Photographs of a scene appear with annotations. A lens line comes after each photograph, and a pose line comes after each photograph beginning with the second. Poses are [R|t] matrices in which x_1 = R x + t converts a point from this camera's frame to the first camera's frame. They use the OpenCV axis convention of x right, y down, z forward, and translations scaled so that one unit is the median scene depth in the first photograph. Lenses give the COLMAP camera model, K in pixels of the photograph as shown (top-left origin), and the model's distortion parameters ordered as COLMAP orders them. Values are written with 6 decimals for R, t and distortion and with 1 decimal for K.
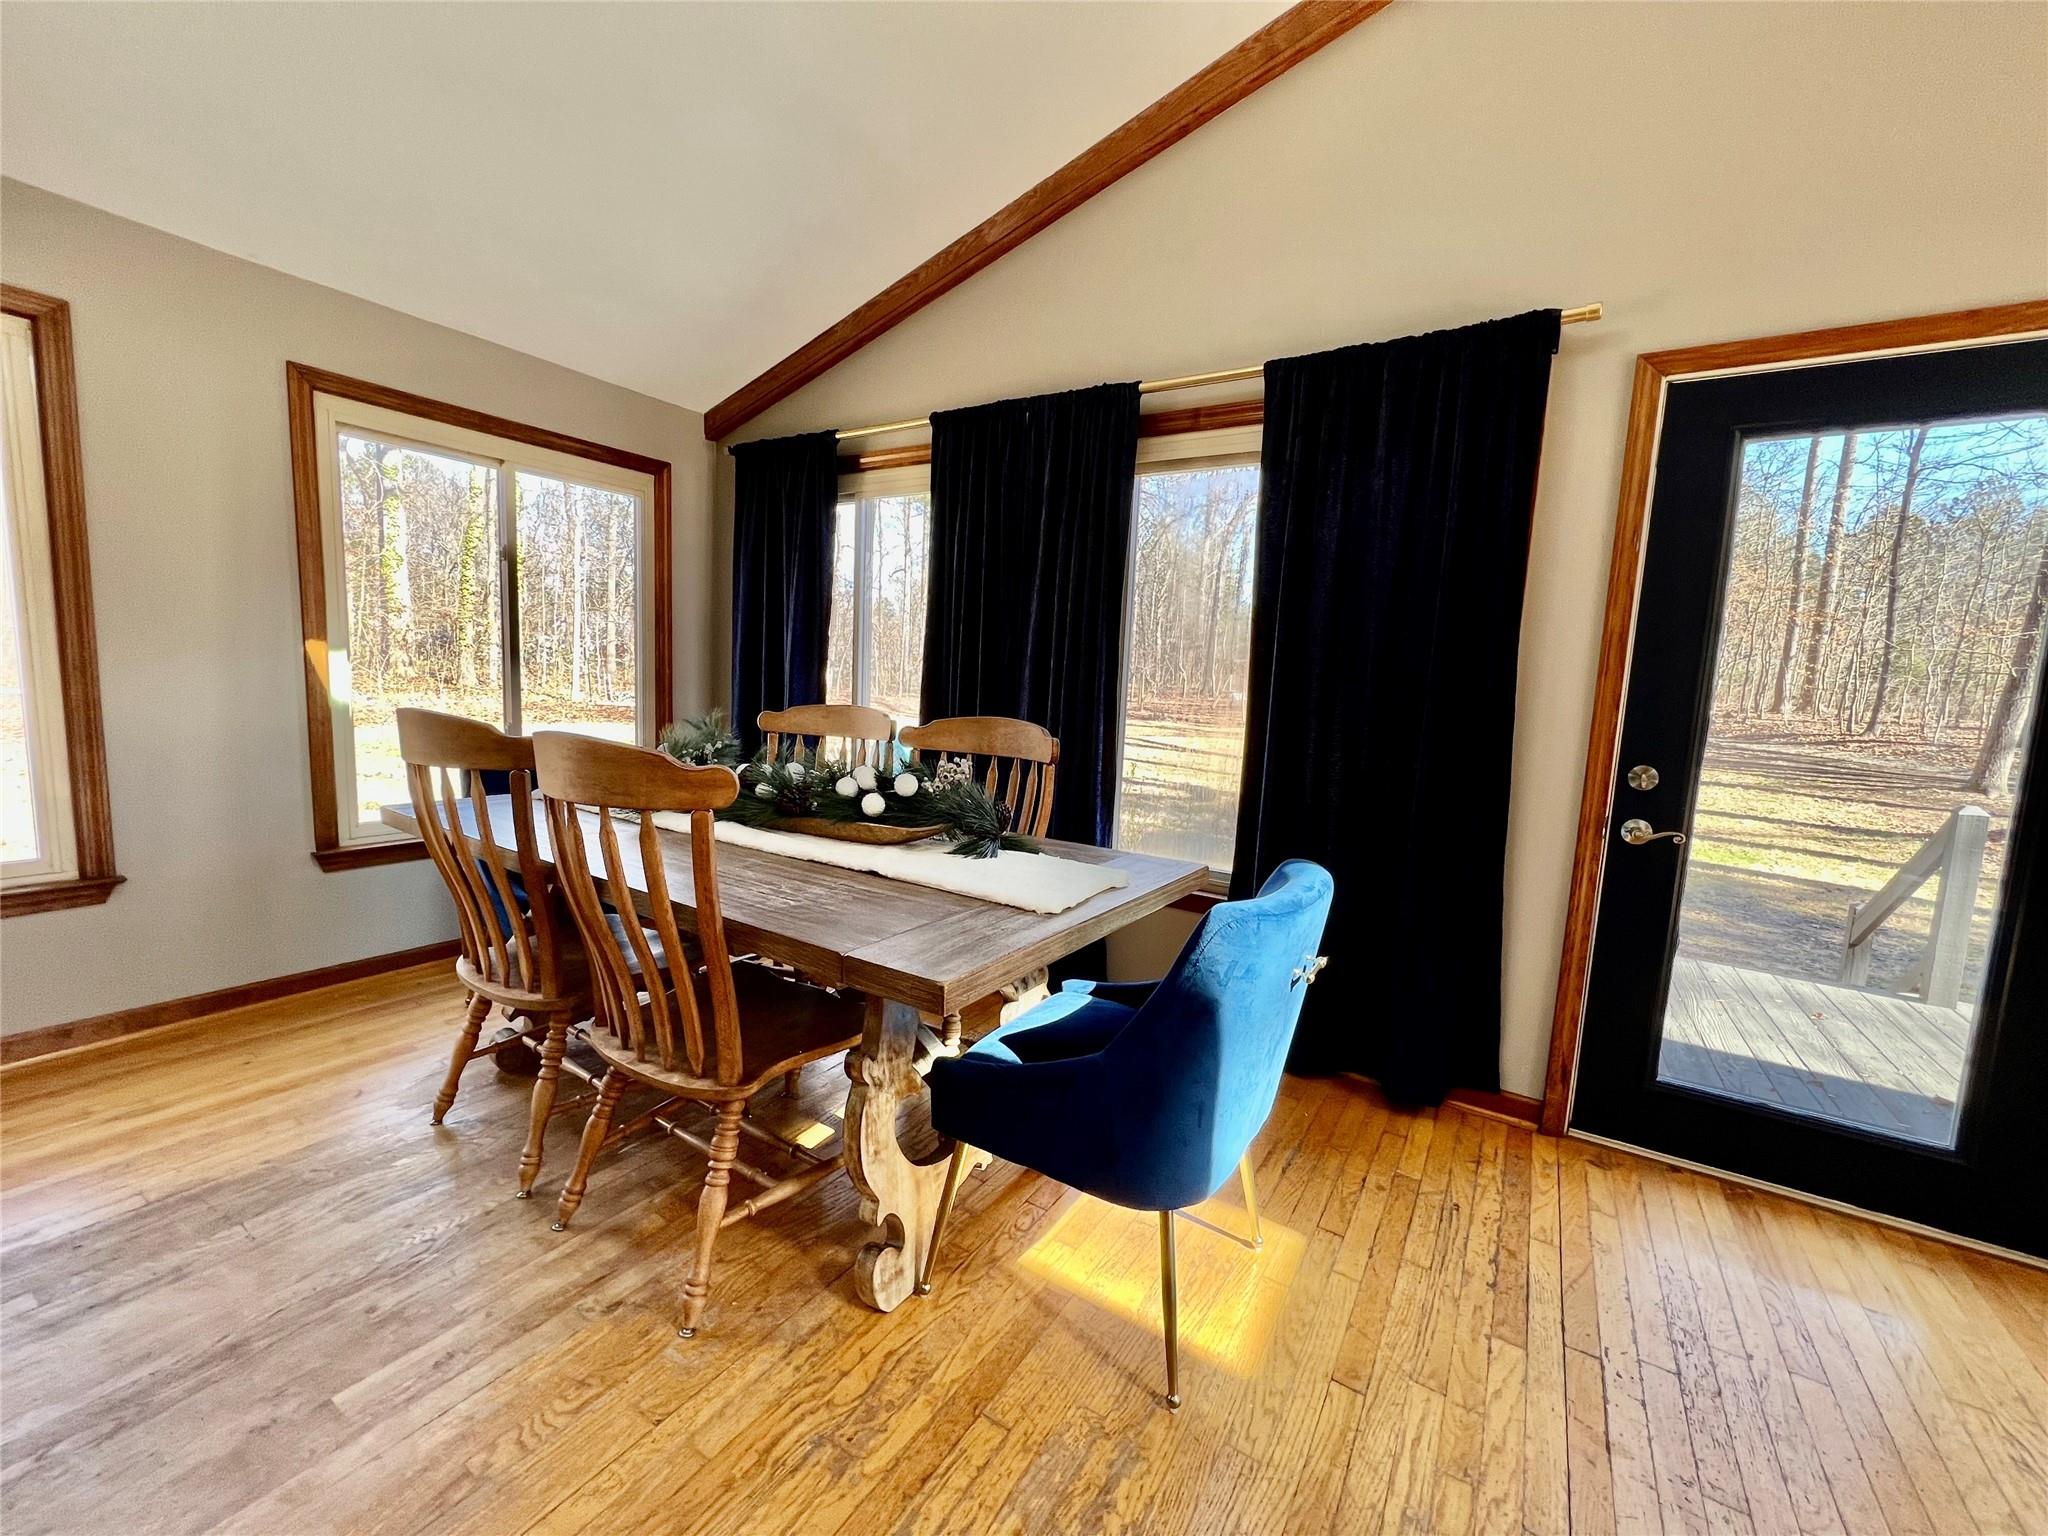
lens RADIAL K [[819.7, 0, 1024.0], [0, 819.7, 768.0], [0, 0, 1]] dist [0.001819, 0.000173]
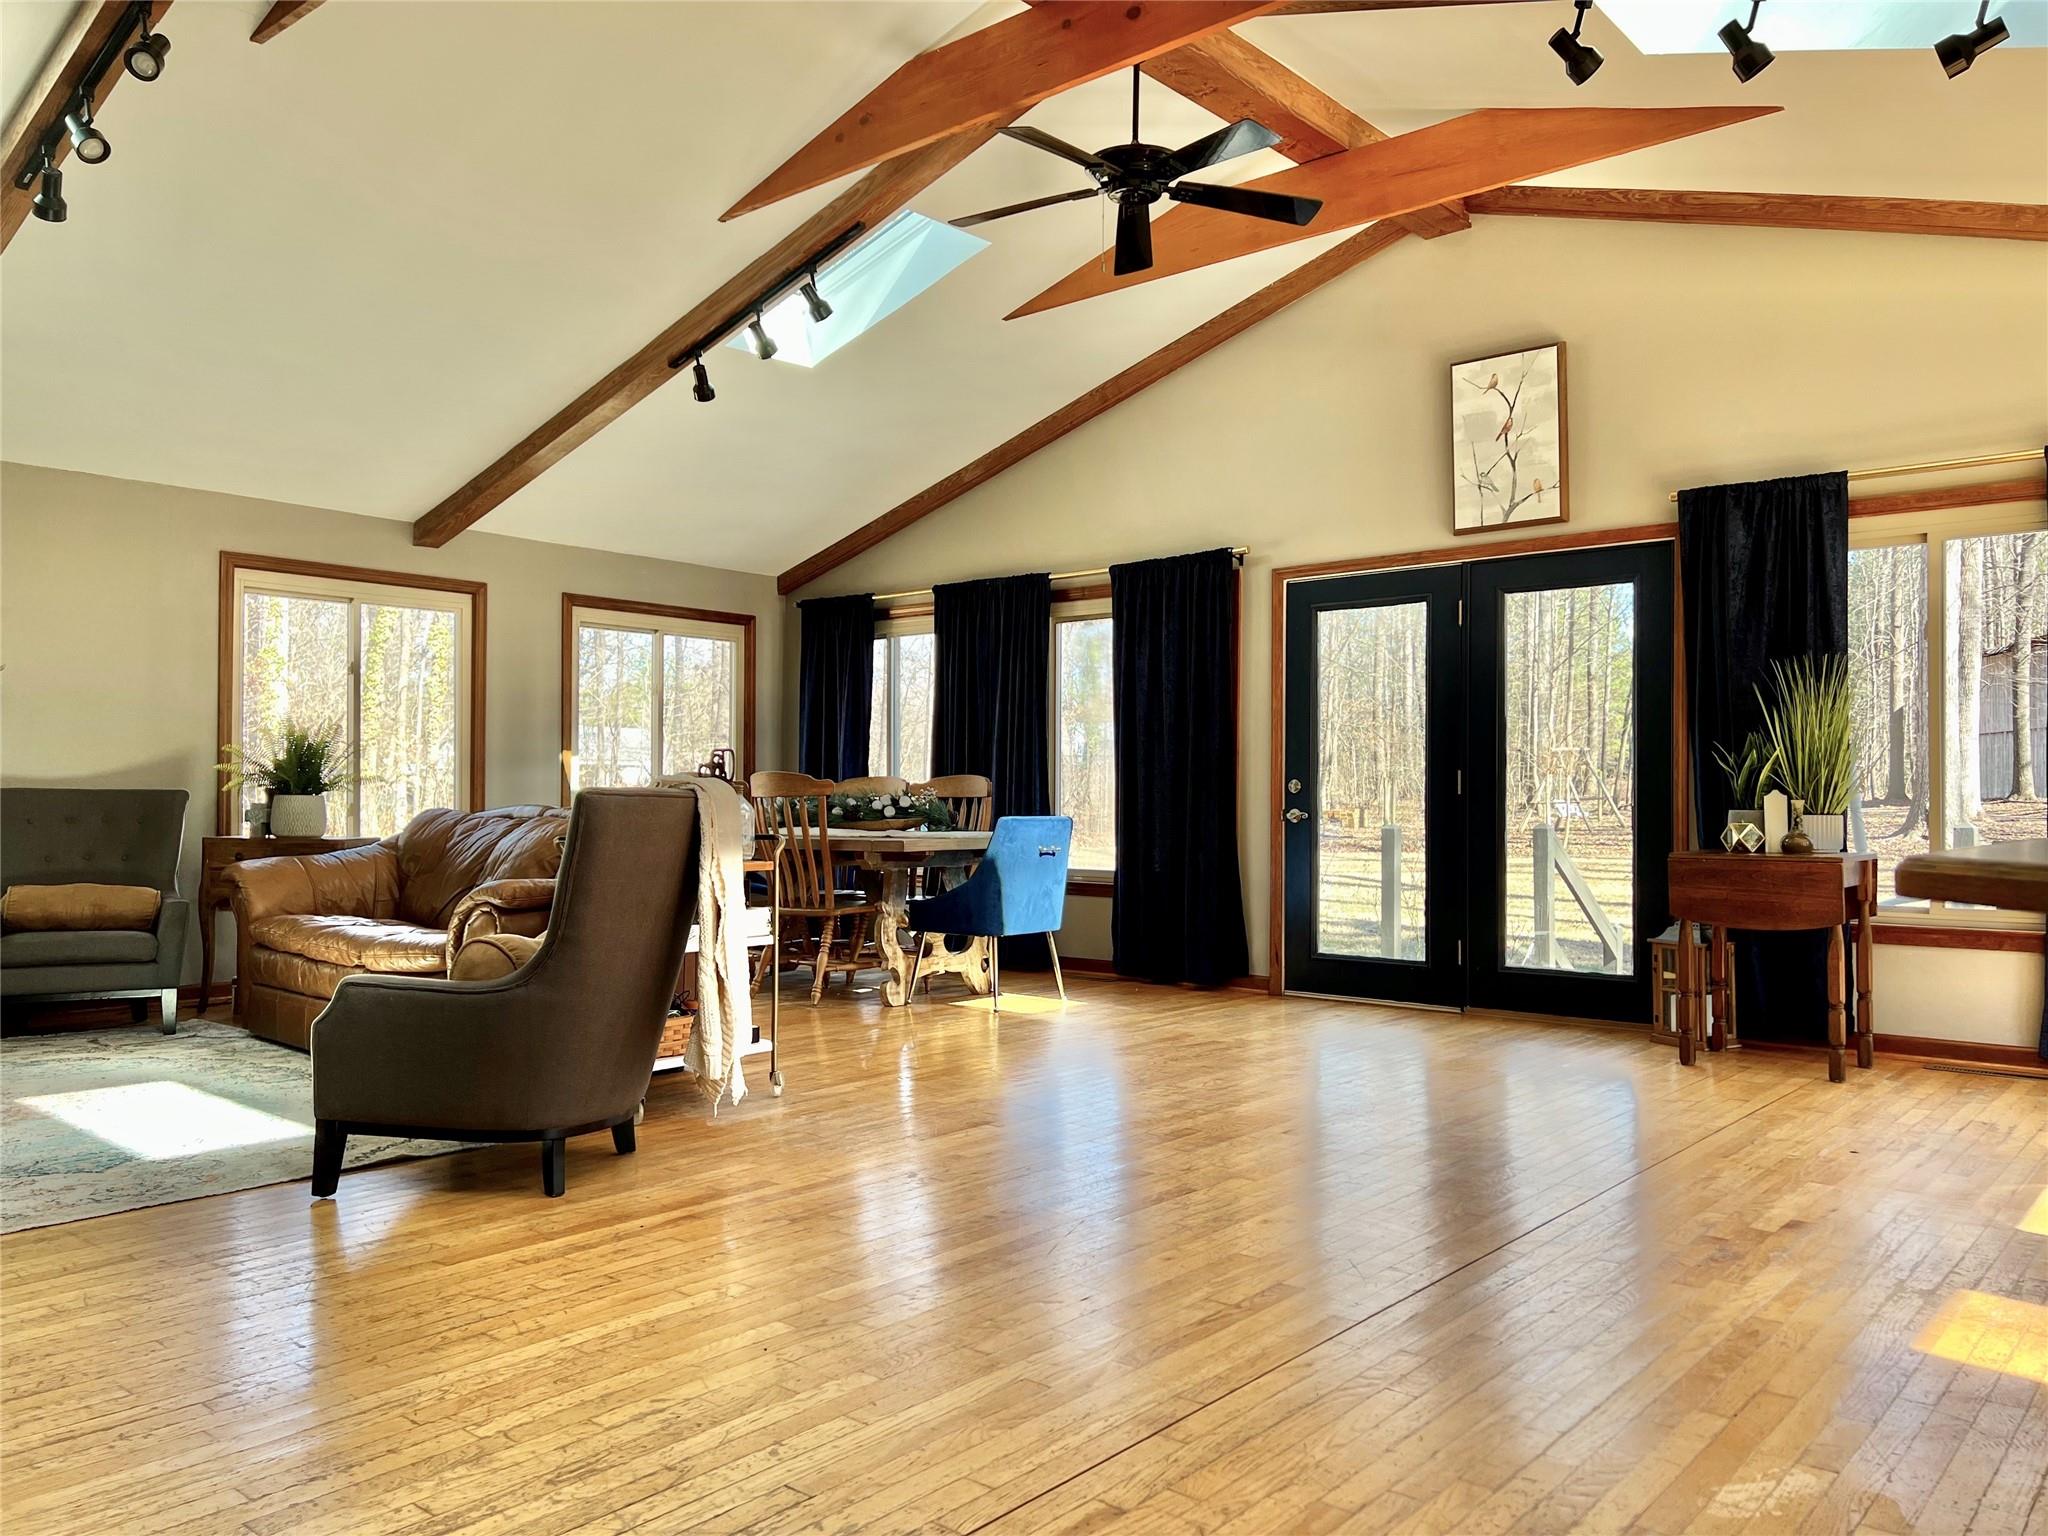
lens RADIAL K [[1543.2, 0, 1024.0], [0, 1543.2, 768.0], [0, 0, 1]] dist [0.001810, 0.000073]
pose [[0.989606, -0.045228, -0.136510, 0.529865], [0.026409, 0.990268, -0.136648, 0.367237], [0.141362, 0.131622, 0.981169, -2.142728]]
